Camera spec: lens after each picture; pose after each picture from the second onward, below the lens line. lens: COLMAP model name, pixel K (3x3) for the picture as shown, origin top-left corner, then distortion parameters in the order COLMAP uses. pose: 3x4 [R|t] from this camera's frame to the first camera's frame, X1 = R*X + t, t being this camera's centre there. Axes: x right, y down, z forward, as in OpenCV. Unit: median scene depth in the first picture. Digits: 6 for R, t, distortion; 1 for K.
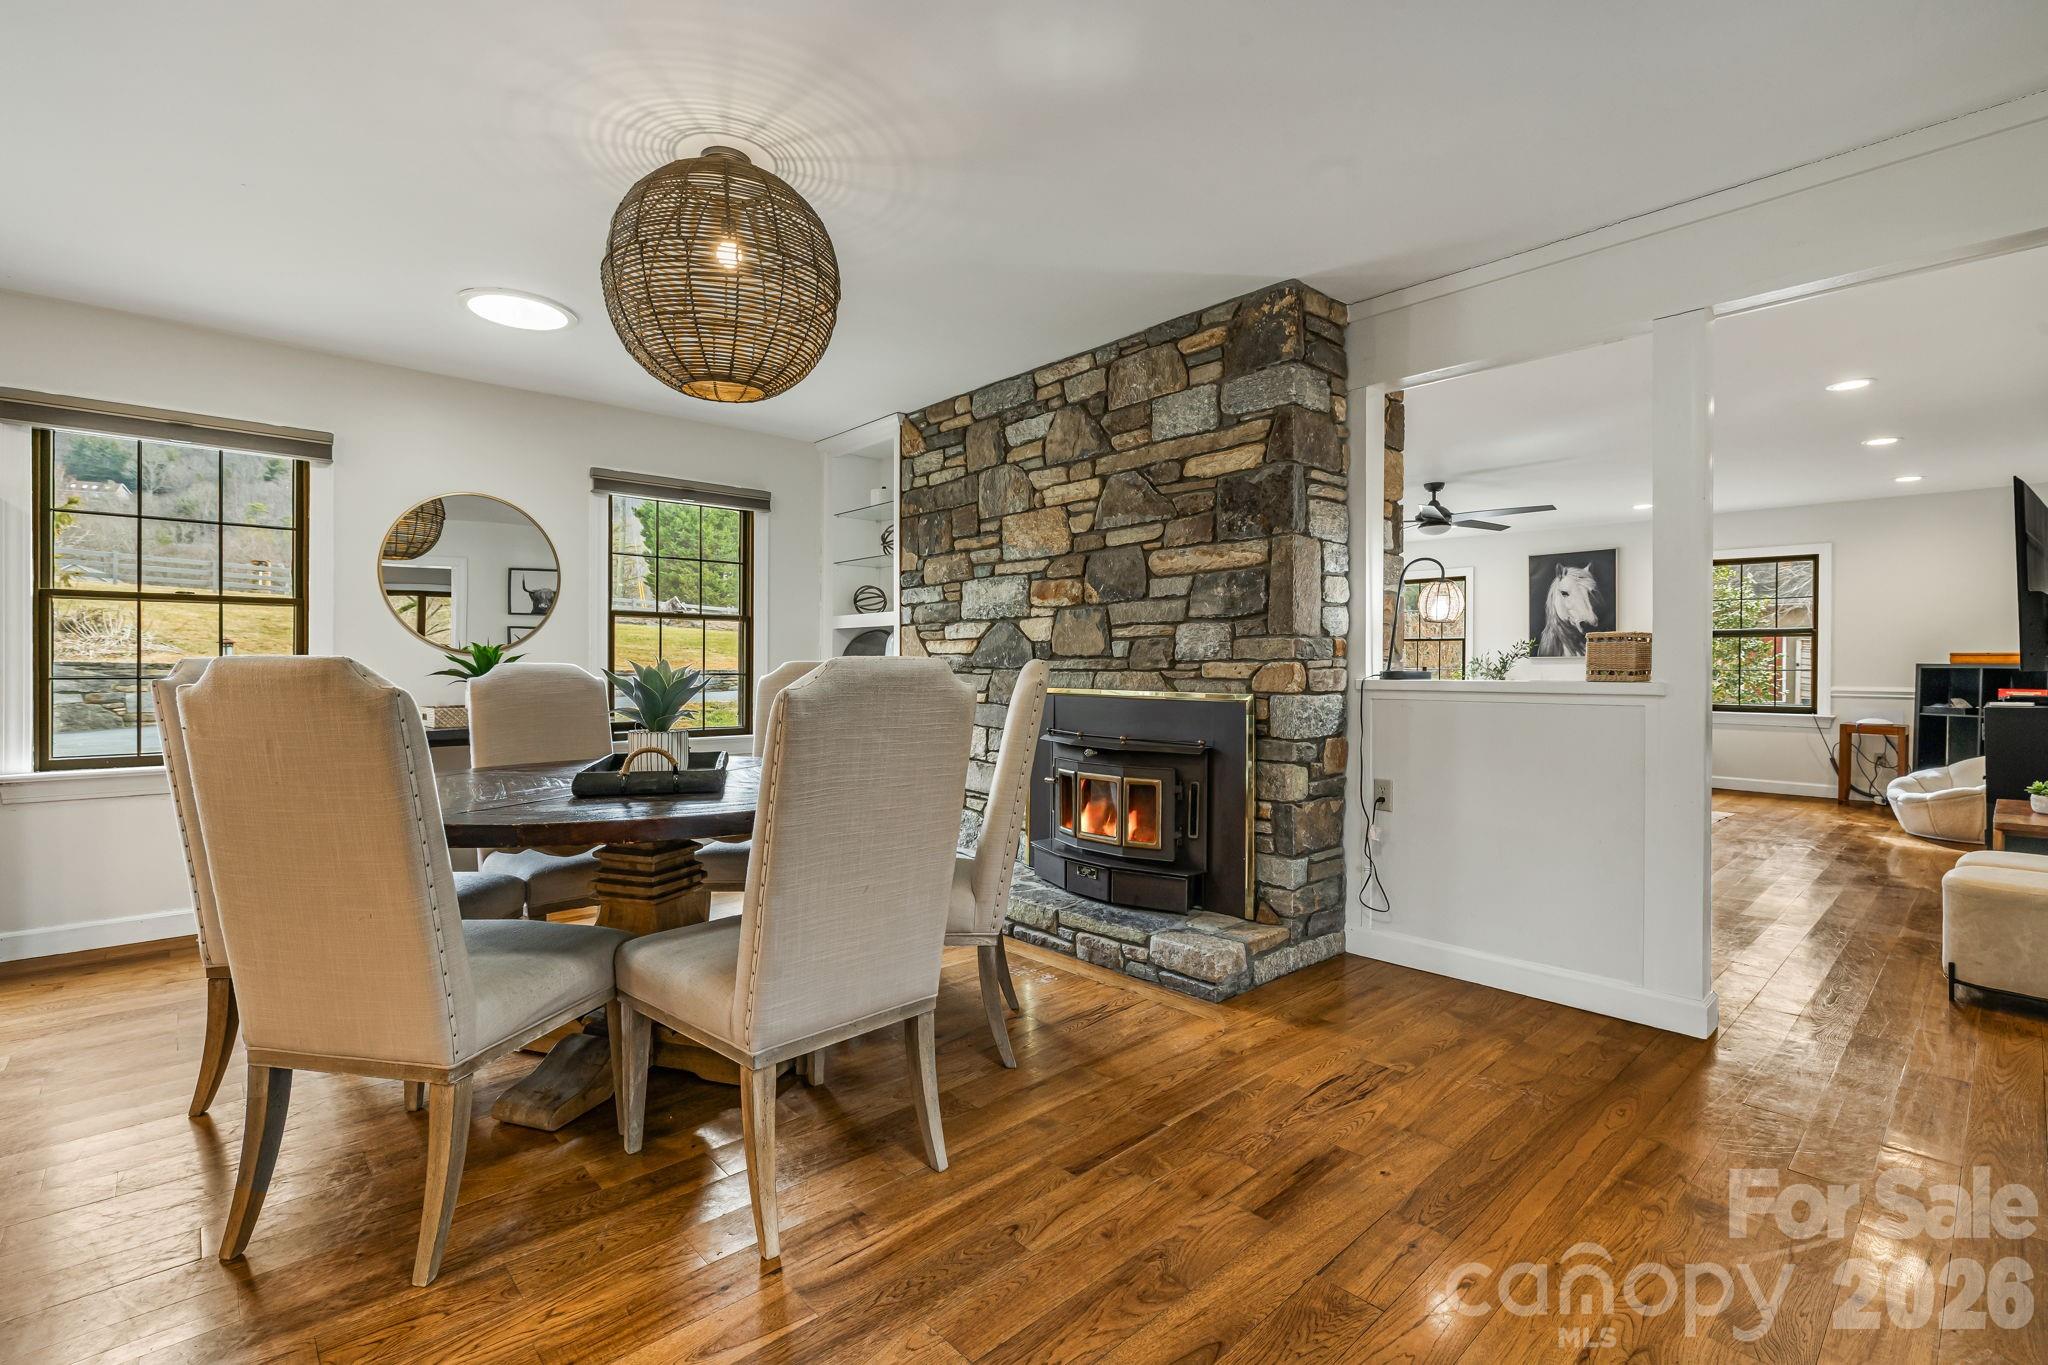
lens RADIAL K [[891.9, 0, 1034.7], [0, 891.9, 662.2], [0, 0, 1]] dist [-0.002751, 0.000519]
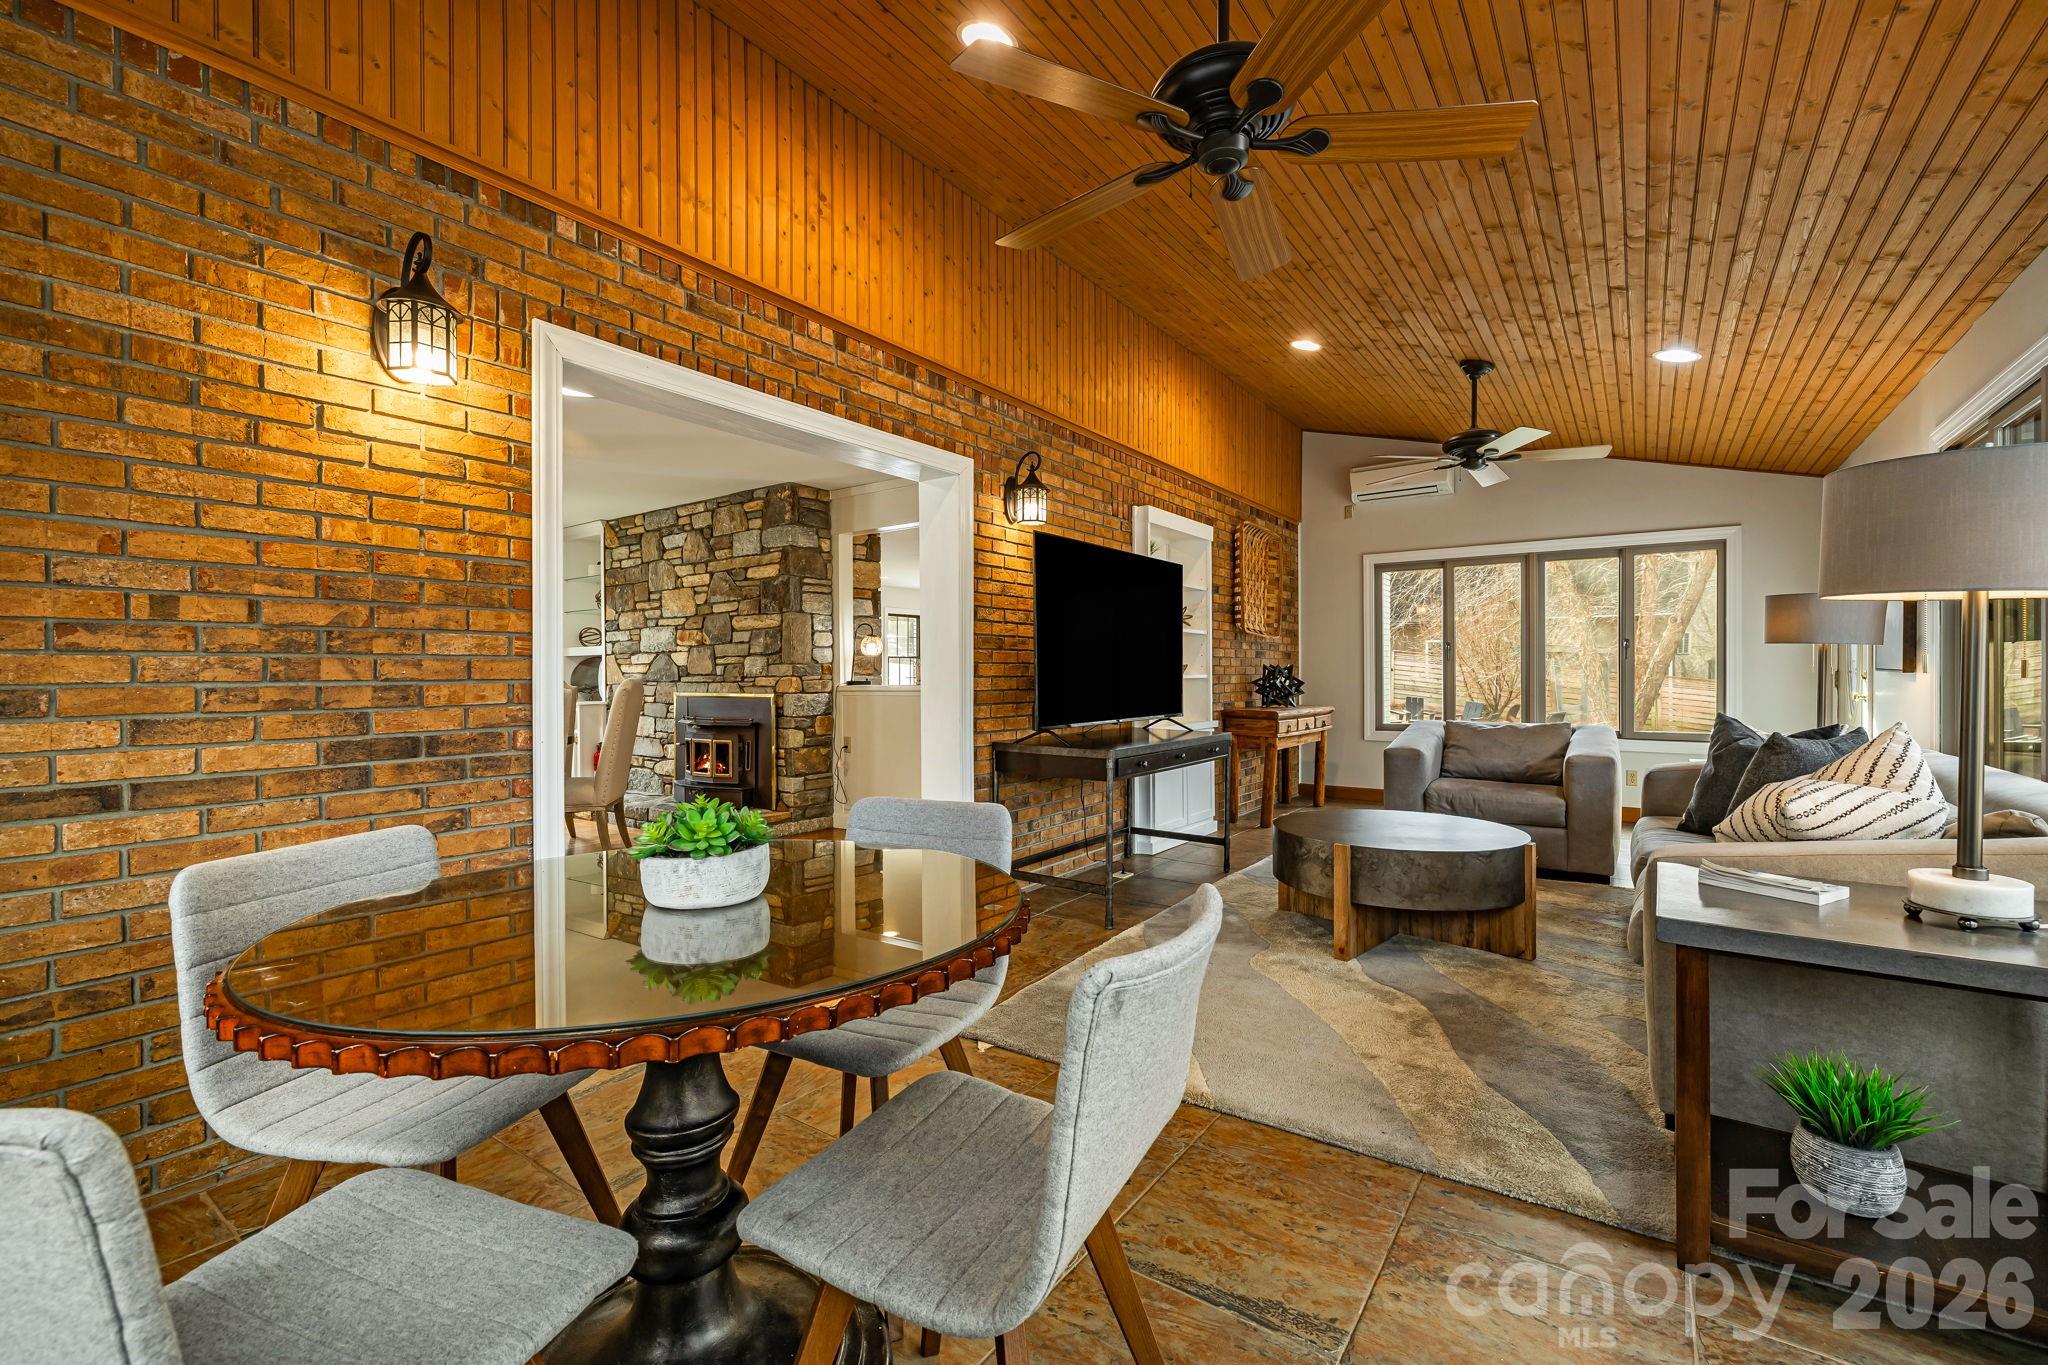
lens RADIAL K [[834.4, 0, 1029.1], [0, 834.4, 678.0], [0, 0, 1]] dist [0.002544, 0.000048]
pose [[0.978216, -0.011048, 0.207293, 0.364459], [0.009618, 0.999923, 0.007905, -0.006838], [-0.207365, -0.005739, 0.978247, -0.789225]]
